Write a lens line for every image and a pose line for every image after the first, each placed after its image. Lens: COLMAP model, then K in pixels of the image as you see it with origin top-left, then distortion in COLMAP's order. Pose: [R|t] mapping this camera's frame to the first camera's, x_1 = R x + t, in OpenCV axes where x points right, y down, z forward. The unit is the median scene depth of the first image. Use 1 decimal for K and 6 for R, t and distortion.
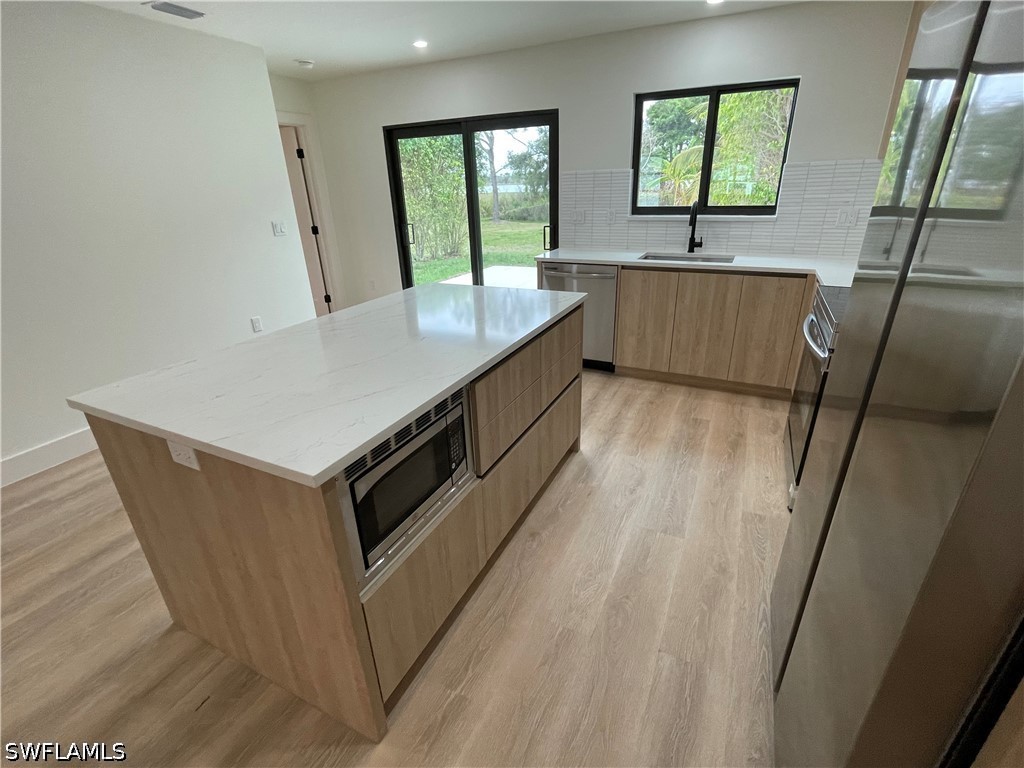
lens RADIAL K [[473.2, 0, 515.1], [0, 473.2, 382.5], [0, 0, 1]] dist [-0.000782, -0.001142]
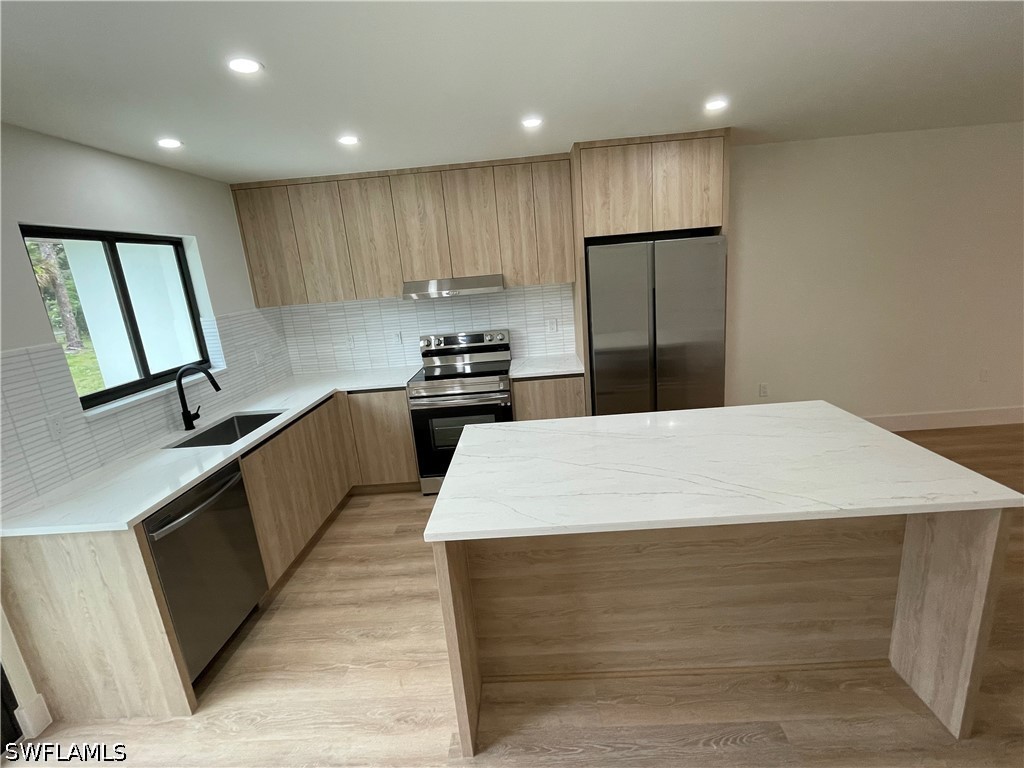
lens RADIAL K [[473.2, 0, 515.1], [0, 473.2, 382.5], [0, 0, 1]] dist [-0.000782, -0.001142]
pose [[-0.408646, -0.157443, 0.899011, -0.548362], [0.441093, 0.828269, 0.345553, -0.397149], [-0.799027, 0.537757, -0.269022, 0.803735]]
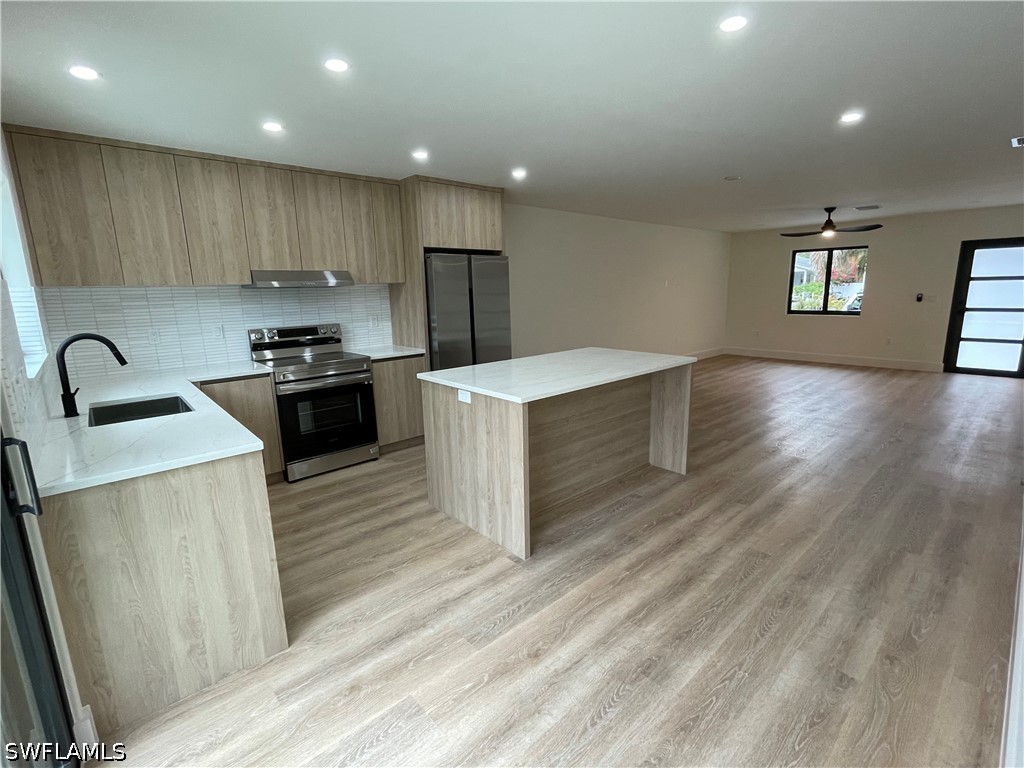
lens RADIAL K [[473.2, 0, 515.1], [0, 473.2, 382.5], [0, 0, 1]] dist [-0.000782, -0.001142]
pose [[-0.924546, -0.022248, 0.380421, -0.407929], [0.194745, 0.830502, 0.521862, -0.553242], [-0.327550, 0.556571, -0.763505, 1.343446]]
